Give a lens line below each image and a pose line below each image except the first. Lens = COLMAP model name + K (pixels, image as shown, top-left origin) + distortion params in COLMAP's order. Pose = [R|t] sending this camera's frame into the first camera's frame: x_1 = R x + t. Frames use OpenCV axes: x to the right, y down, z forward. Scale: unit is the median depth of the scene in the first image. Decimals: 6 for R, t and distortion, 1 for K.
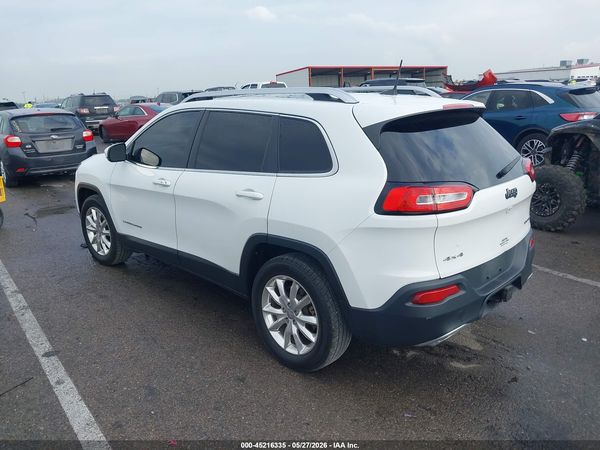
lens RADIAL K [[500.9, 0, 296.0], [0, 500.9, 226.7], [0, 0, 1]] dist [0.004163, -0.000281]
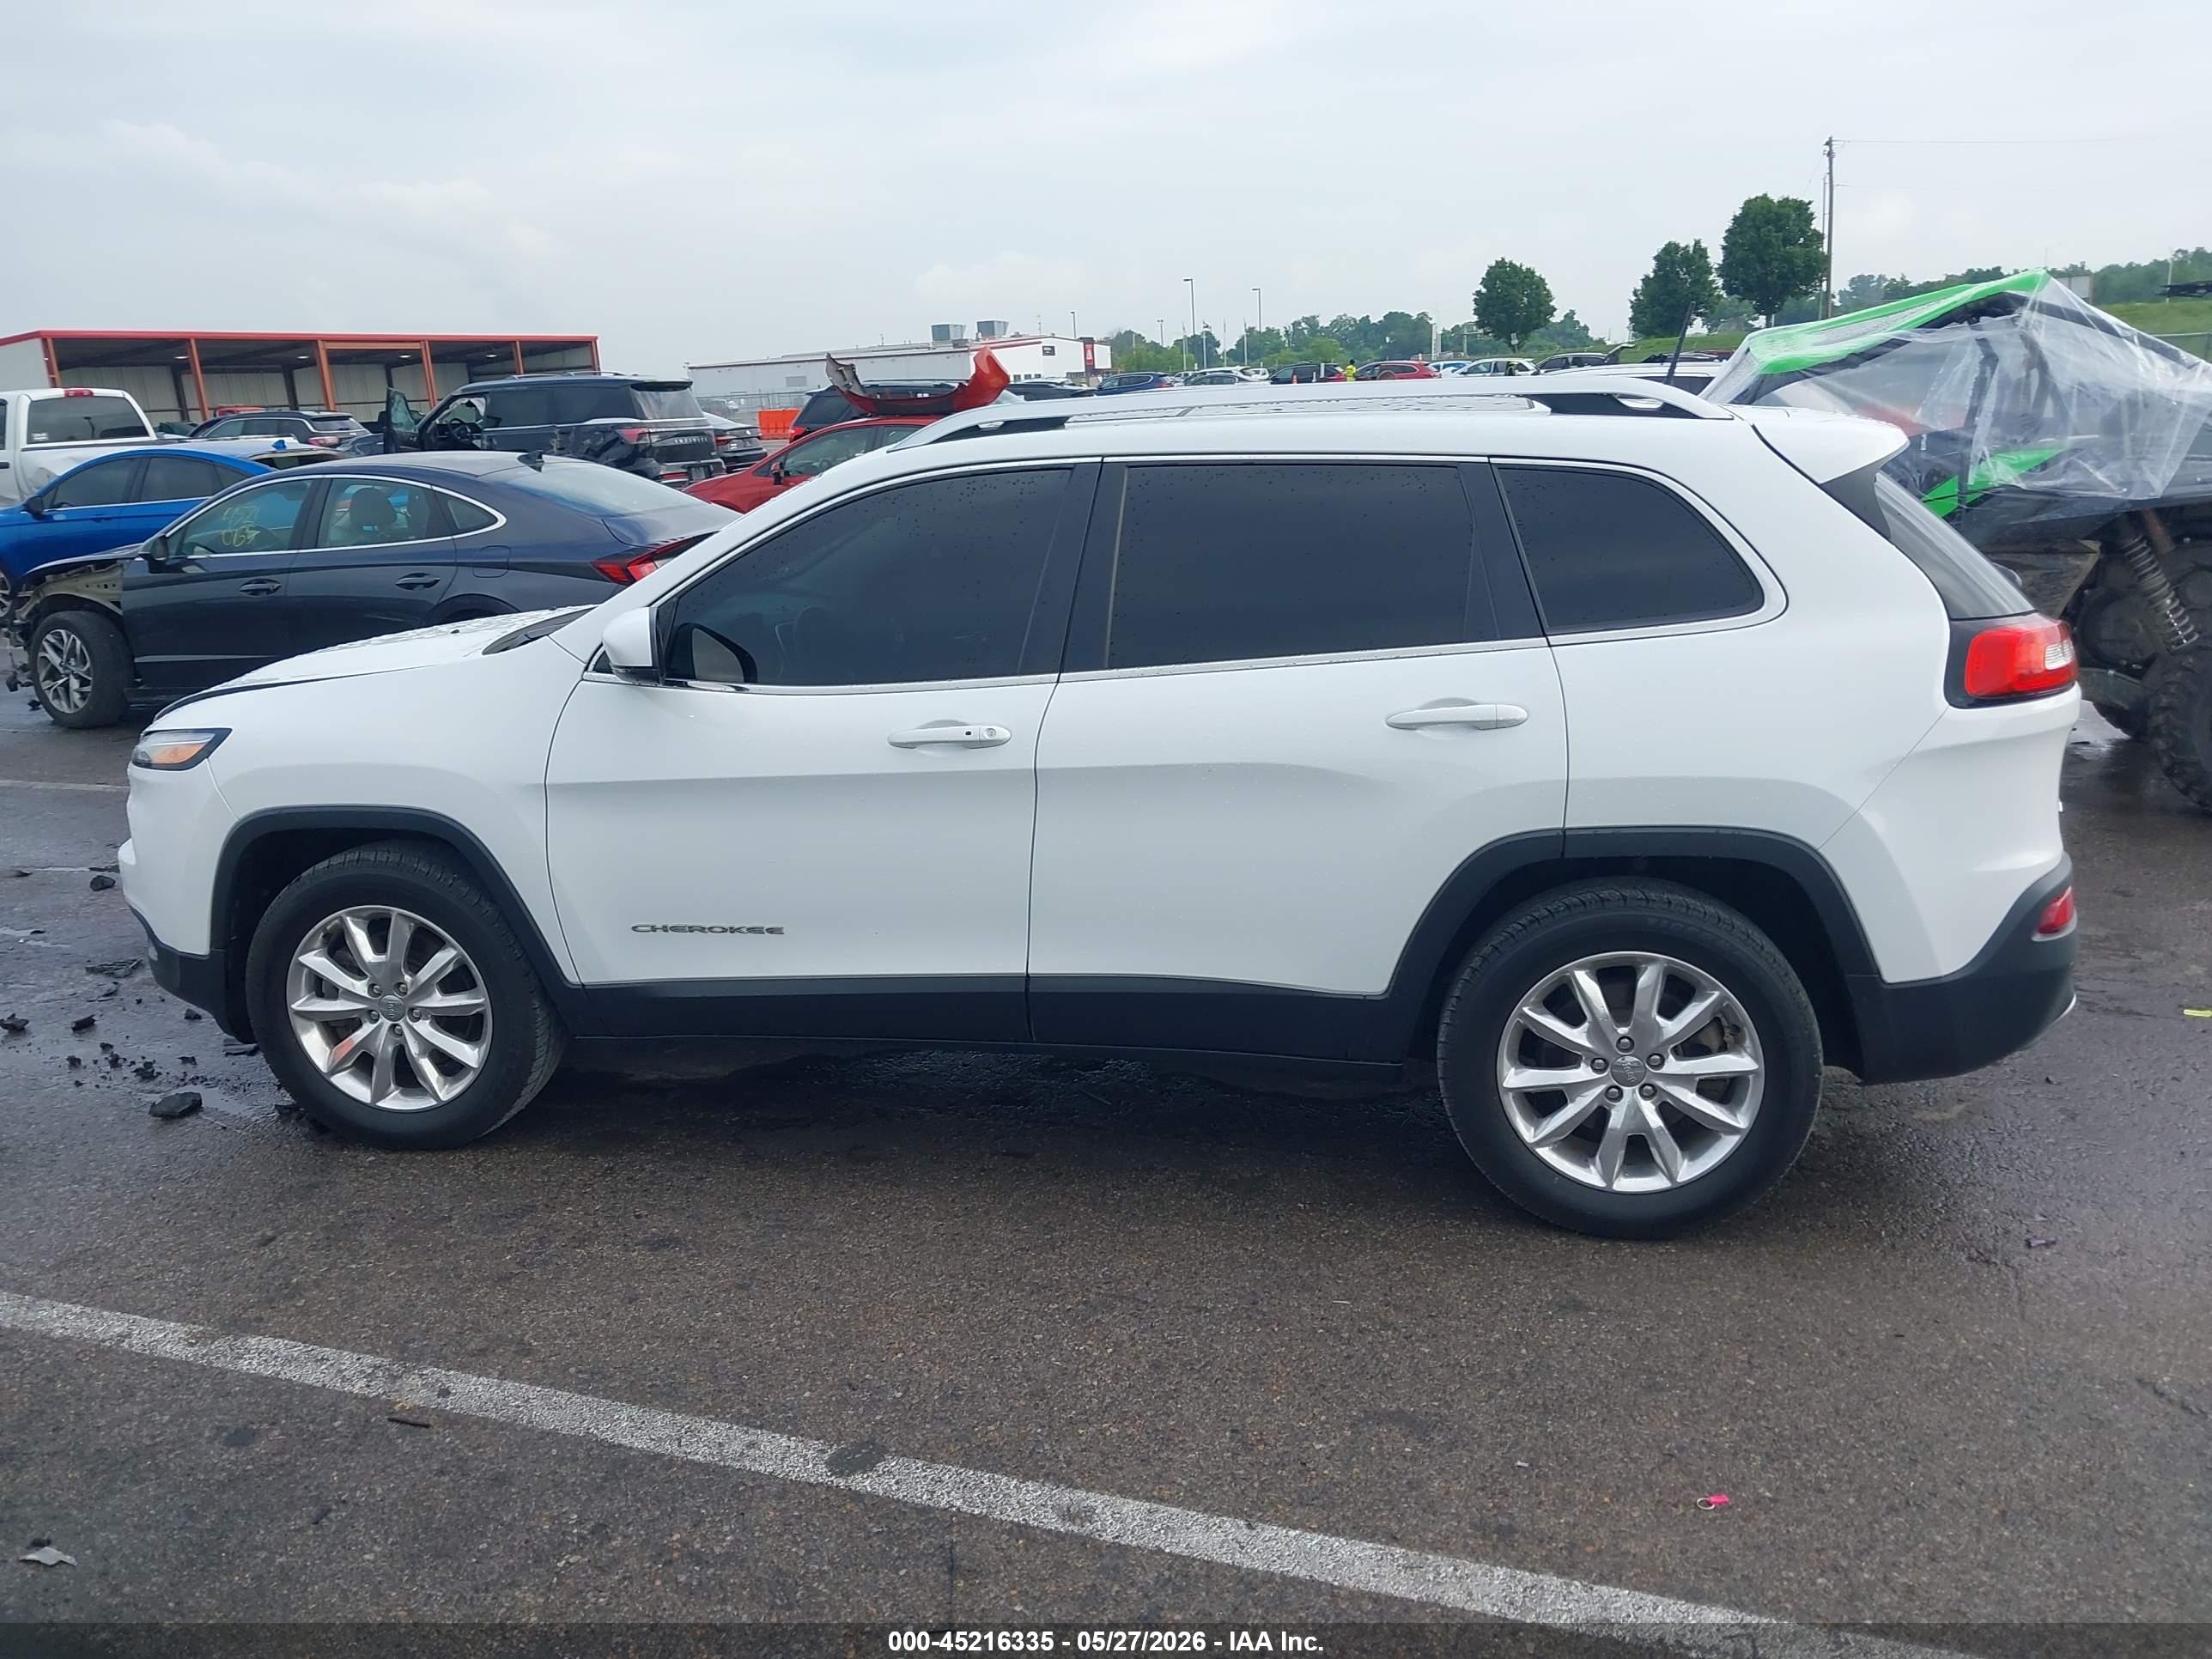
lens RADIAL K [[1846.5, 0, 1106.2], [0, 1846.5, 827.3], [0, 0, 1]] dist [0.004163, -0.000281]
pose [[0.827984, -0.131560, 0.545100, -0.762129], [0.159486, 0.987192, -0.003994, -0.023085], [-0.537593, 0.090243, 0.838362, 0.143116]]
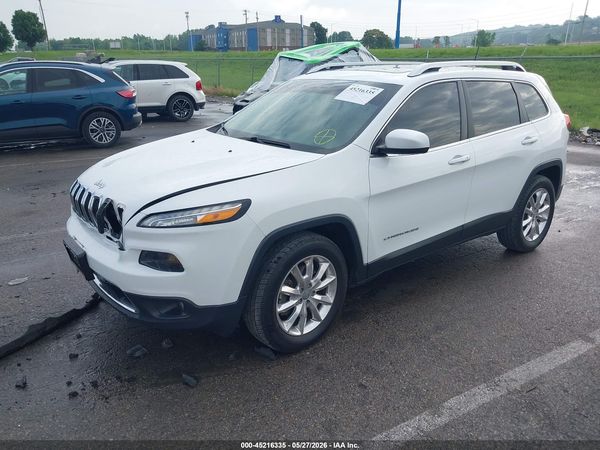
lens RADIAL K [[496.5, 0, 301.6], [0, 496.5, 224.4], [0, 0, 1]] dist [-0.009953, 0.005373]
pose [[0.089519, -0.285737, 0.954118, -1.239308], [0.260513, 0.931331, 0.254471, -0.294354], [-0.961311, 0.225780, 0.157810, 1.198399]]
